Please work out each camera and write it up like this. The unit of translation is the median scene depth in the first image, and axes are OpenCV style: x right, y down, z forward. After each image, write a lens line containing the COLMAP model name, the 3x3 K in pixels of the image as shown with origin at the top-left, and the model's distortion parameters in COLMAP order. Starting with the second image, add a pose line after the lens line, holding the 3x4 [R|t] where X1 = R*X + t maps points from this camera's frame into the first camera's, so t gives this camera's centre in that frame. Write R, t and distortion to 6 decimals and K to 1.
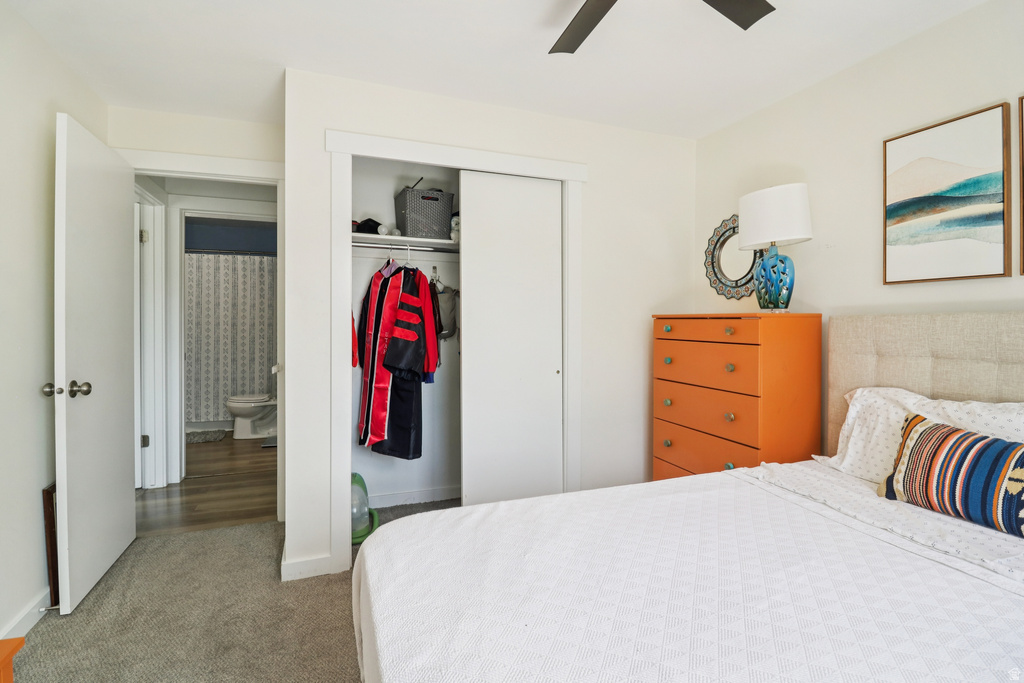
lens RADIAL K [[480.5, 0, 510.2], [0, 480.5, 326.4], [0, 0, 1]] dist [0.003882, -0.012131]
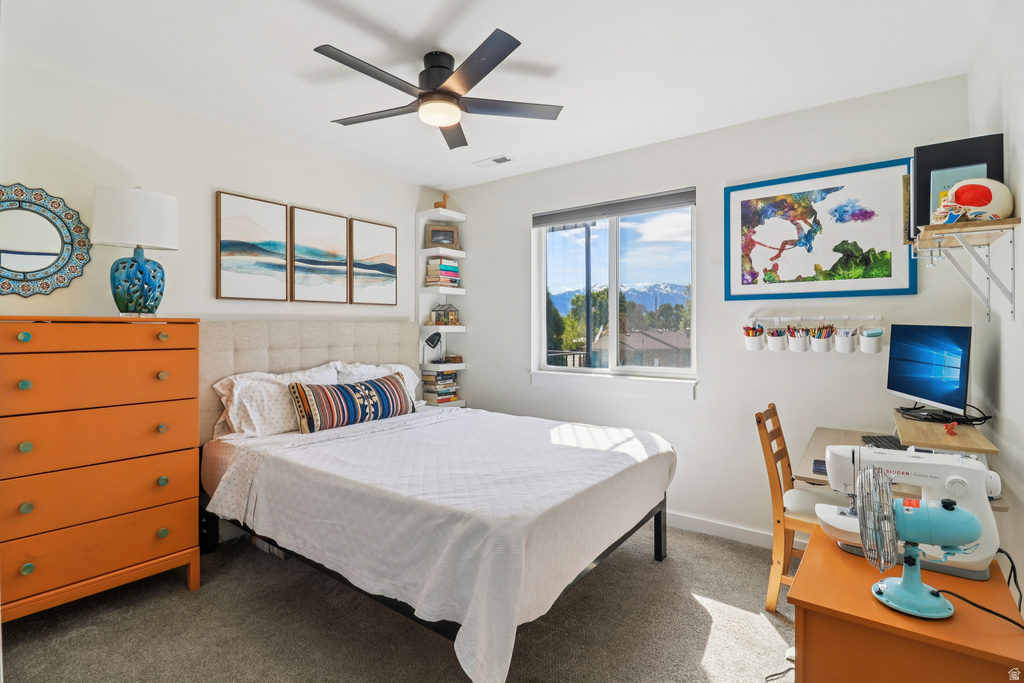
lens RADIAL K [[480.5, 0, 510.2], [0, 480.5, 326.4], [0, 0, 1]] dist [0.003882, -0.012131]
pose [[-0.536468, -0.002677, 0.843916, -0.812062], [0.005170, 0.999966, 0.006459, -0.015117], [-0.843905, 0.007828, -0.536436, 1.075367]]
